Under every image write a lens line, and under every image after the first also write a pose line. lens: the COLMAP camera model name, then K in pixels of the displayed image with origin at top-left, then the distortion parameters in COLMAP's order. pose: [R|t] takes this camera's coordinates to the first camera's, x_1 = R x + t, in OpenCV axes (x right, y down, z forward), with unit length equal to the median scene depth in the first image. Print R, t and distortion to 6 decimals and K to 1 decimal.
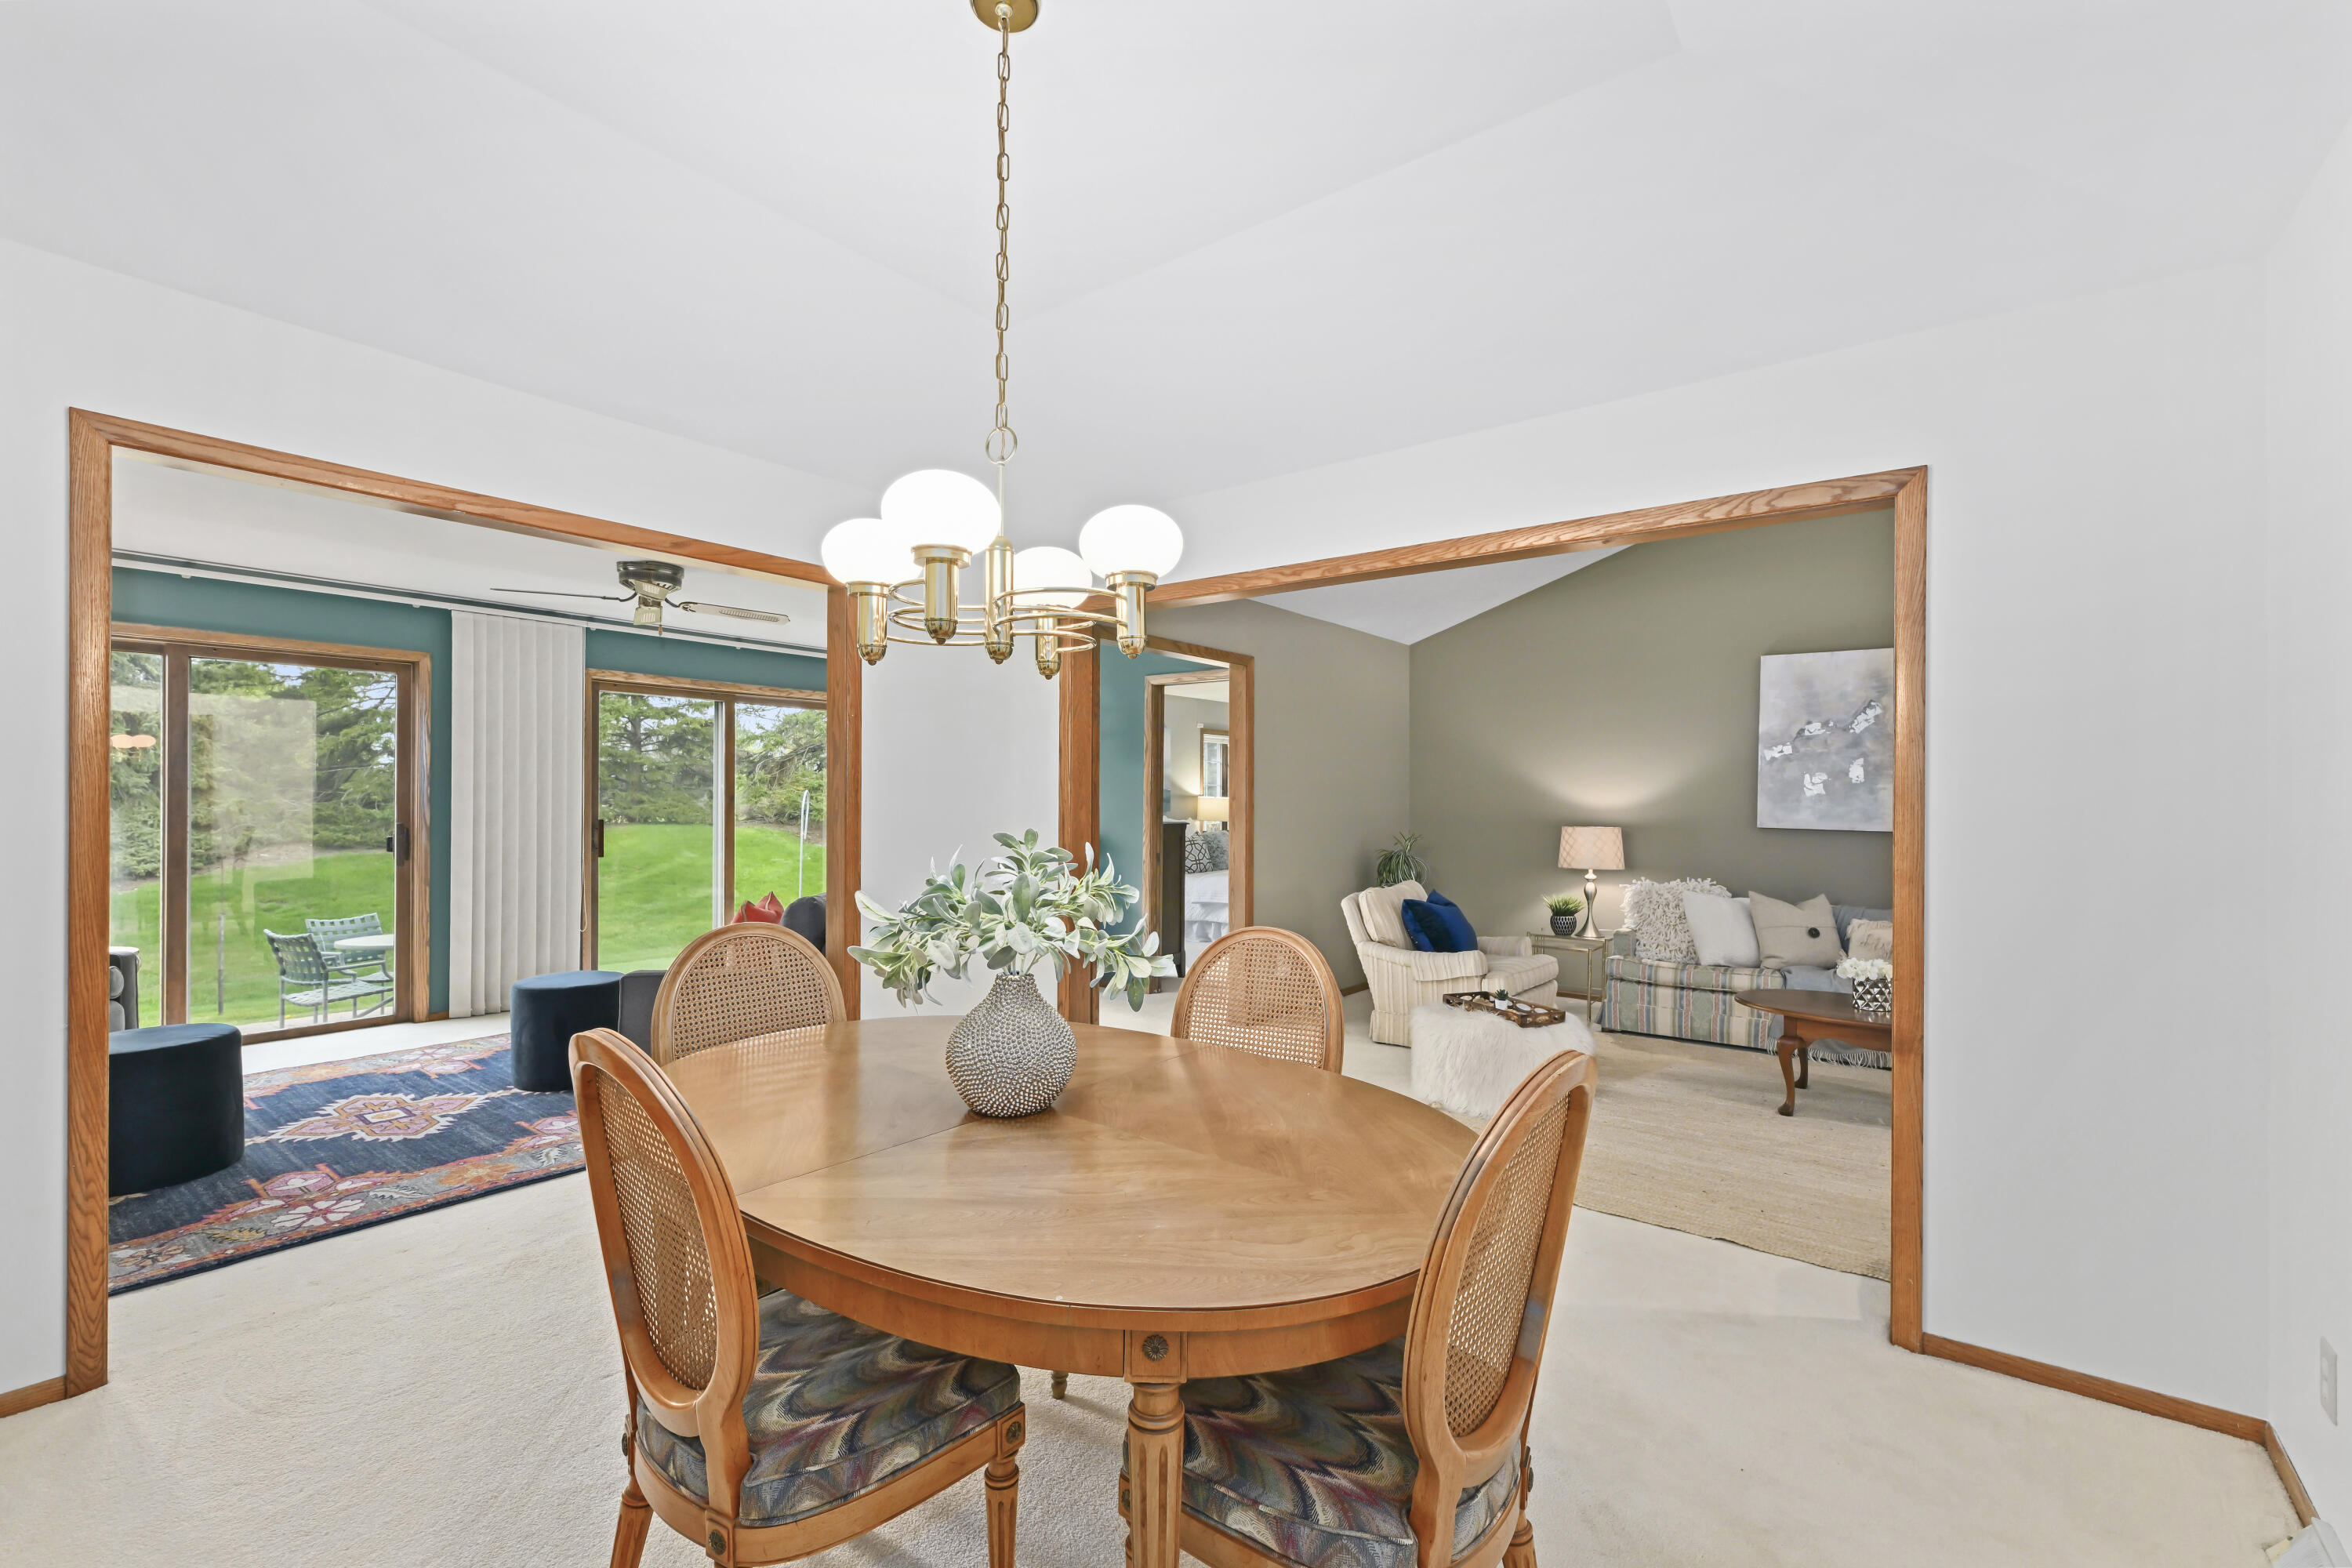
lens RADIAL K [[973.7, 0, 1169.2], [0, 973.7, 797.6], [0, 0, 1]] dist [0.000410, -0.000599]
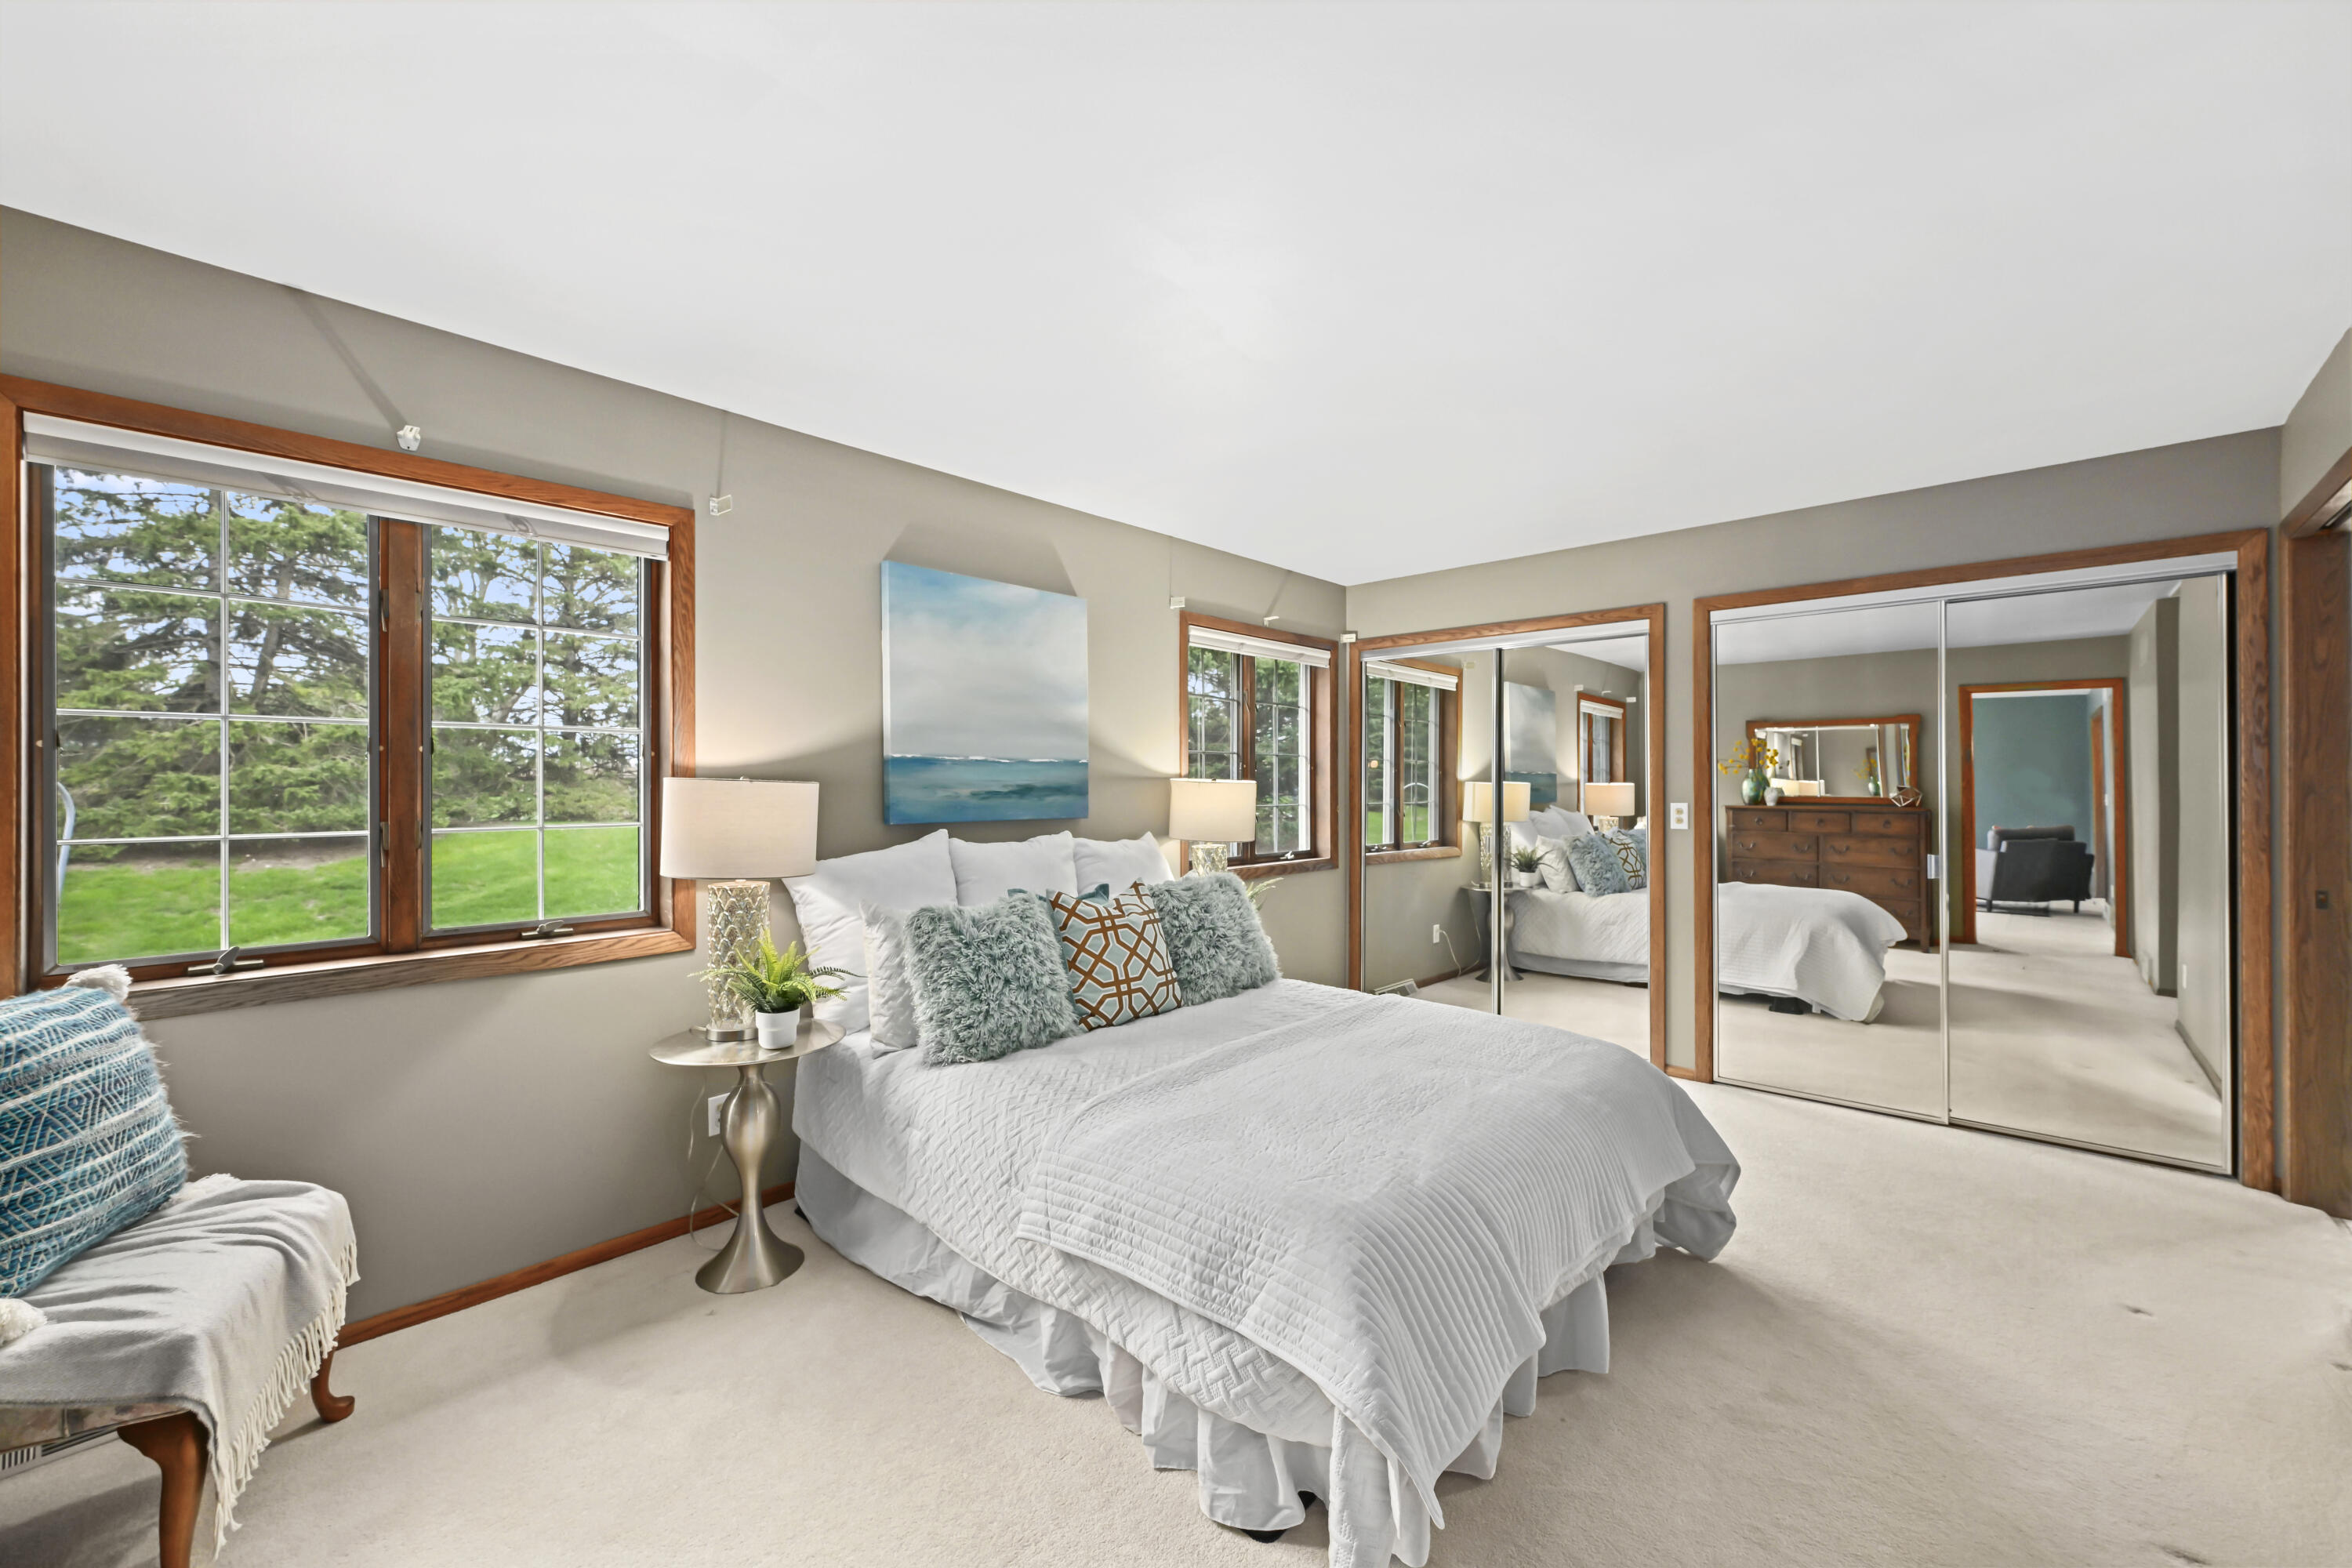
lens RADIAL K [[935.1, 0, 1151.6], [0, 935.1, 777.6], [0, 0, 1]] dist [-0.000614, 0.000163]
pose [[0.993423, -0.008032, -0.114217, 0.112029], [0.007164, 0.999942, -0.008006, 0.002303], [0.114275, 0.007135, 0.993424, 1.093075]]
